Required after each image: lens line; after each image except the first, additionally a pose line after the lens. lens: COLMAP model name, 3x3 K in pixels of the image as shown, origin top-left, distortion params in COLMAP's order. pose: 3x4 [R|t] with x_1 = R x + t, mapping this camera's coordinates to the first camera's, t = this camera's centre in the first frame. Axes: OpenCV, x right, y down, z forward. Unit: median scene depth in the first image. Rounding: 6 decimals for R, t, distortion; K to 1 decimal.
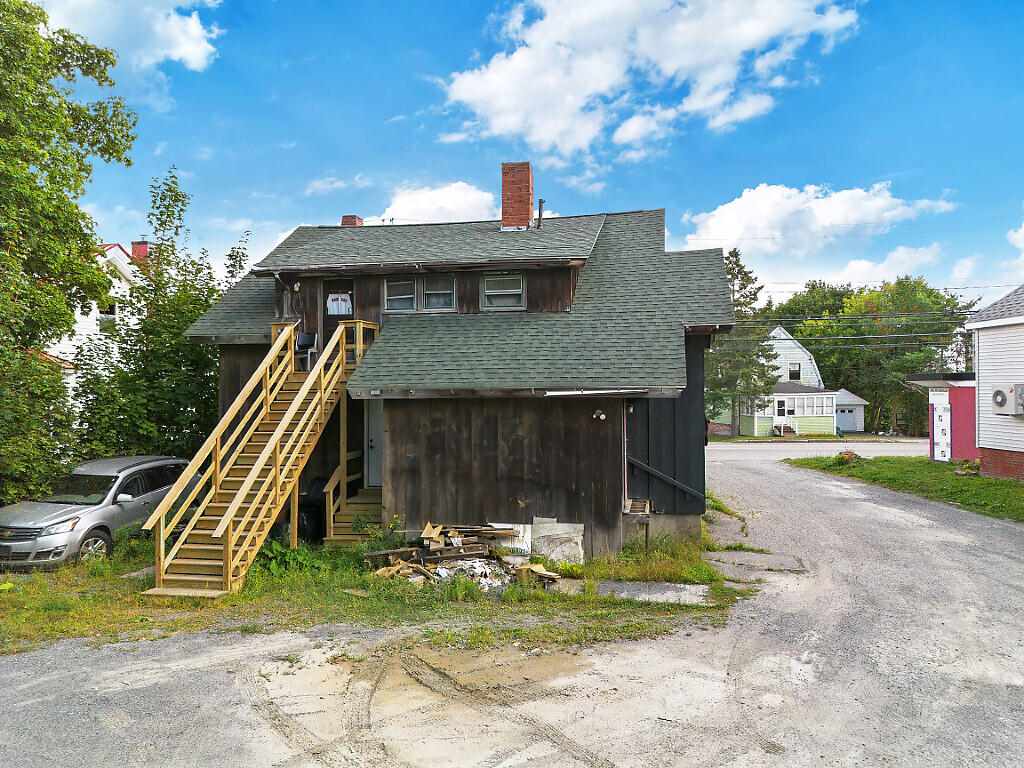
lens RADIAL K [[719.0, 0, 512.0], [0, 719.0, 384.0], [0, 0, 1]] dist [0.069591, -0.063889]
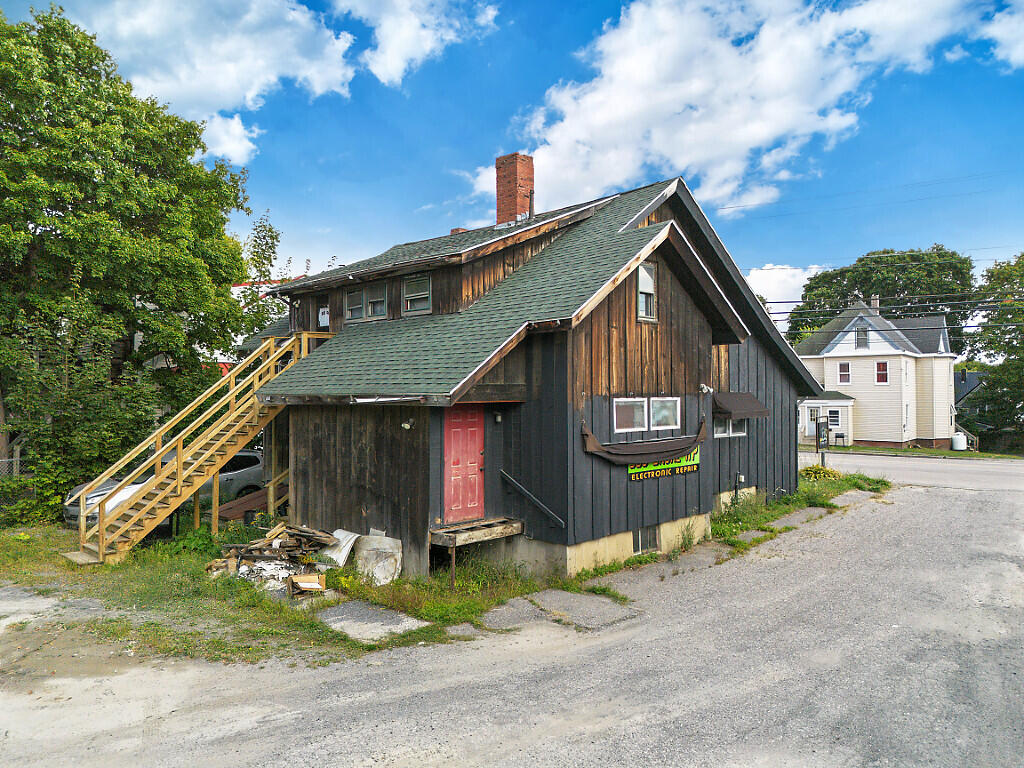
lens RADIAL K [[719.0, 0, 512.0], [0, 719.0, 384.0], [0, 0, 1]] dist [0.069591, -0.063889]
pose [[0.837883, -0.007490, -0.545799, 0.858362], [0.006521, 0.999972, -0.003712, -0.004729], [0.545811, -0.000449, 0.837908, 0.343319]]
